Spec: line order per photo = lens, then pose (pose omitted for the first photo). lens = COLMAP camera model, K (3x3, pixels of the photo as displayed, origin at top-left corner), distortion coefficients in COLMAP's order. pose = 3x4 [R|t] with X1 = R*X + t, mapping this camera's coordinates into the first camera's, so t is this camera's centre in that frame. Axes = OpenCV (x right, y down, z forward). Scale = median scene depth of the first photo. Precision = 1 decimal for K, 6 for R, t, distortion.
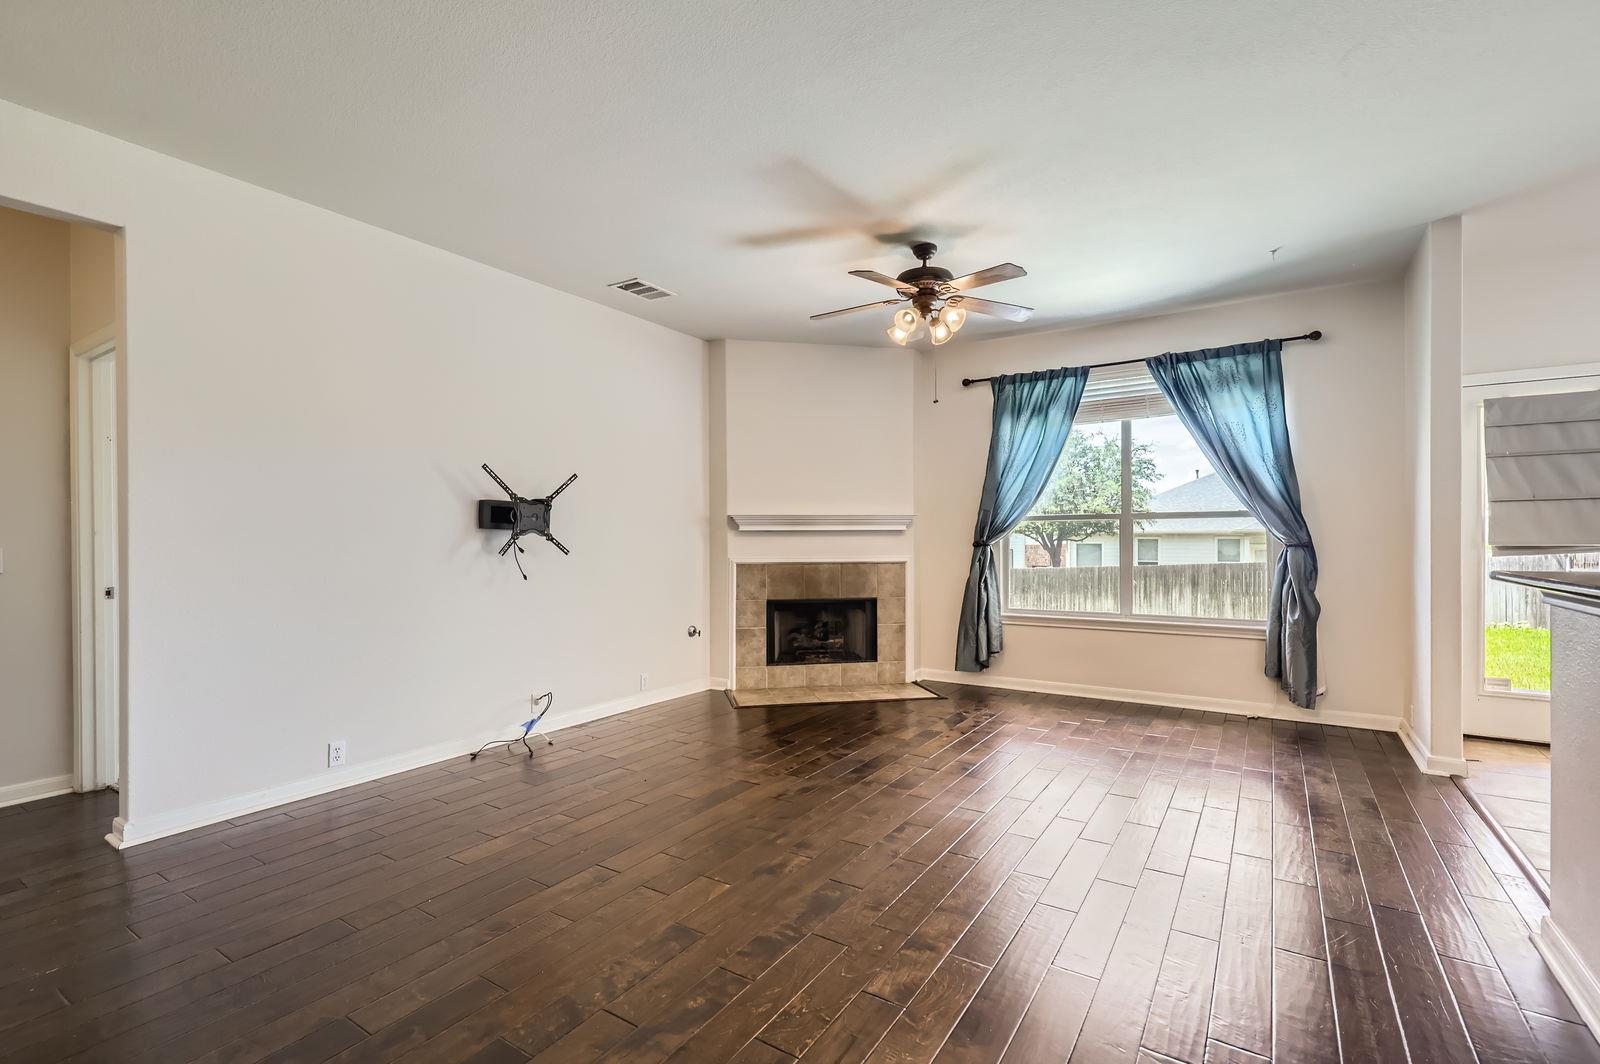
lens RADIAL K [[721.8, 0, 800.5], [0, 721.8, 542.2], [0, 0, 1]] dist [-0.001590, -0.000192]
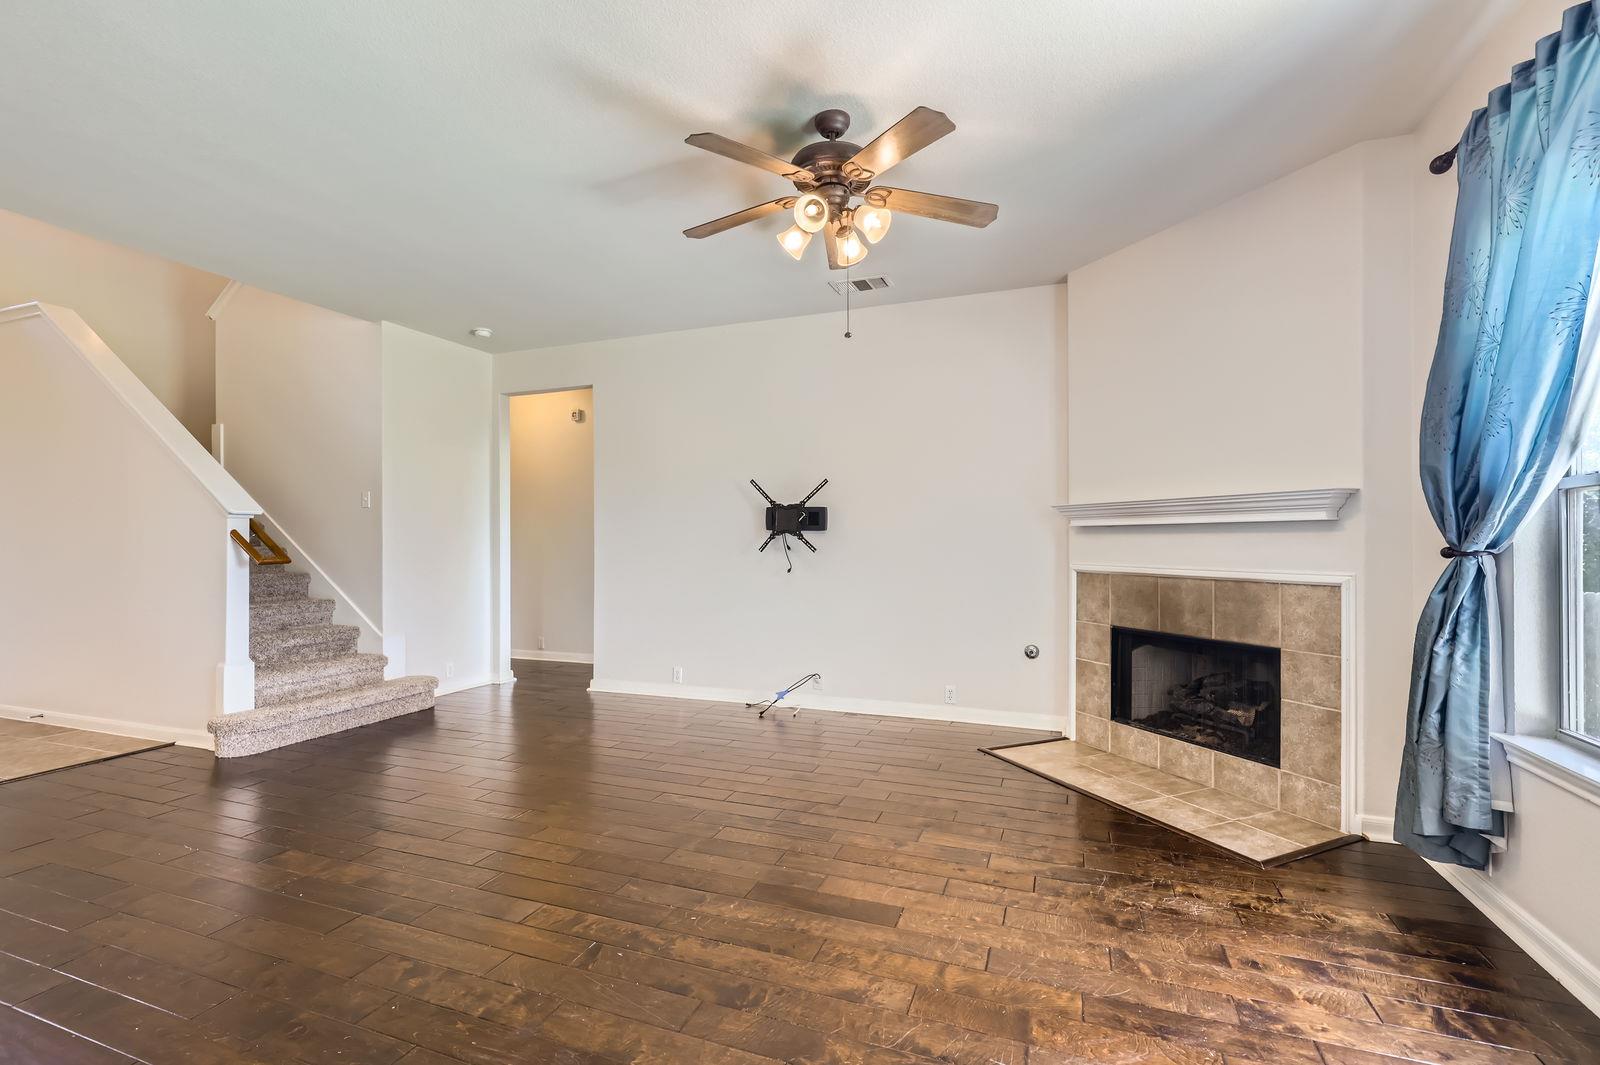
lens RADIAL K [[721.8, 0, 798.3], [0, 721.8, 534.3], [0, 0, 1]] dist [0.000740, 0.000177]
pose [[0.212575, -0.005300, -0.977130, 0.570127], [-0.003332, 0.999976, -0.006148, -0.002967], [0.977139, 0.004563, 0.212552, 0.555565]]
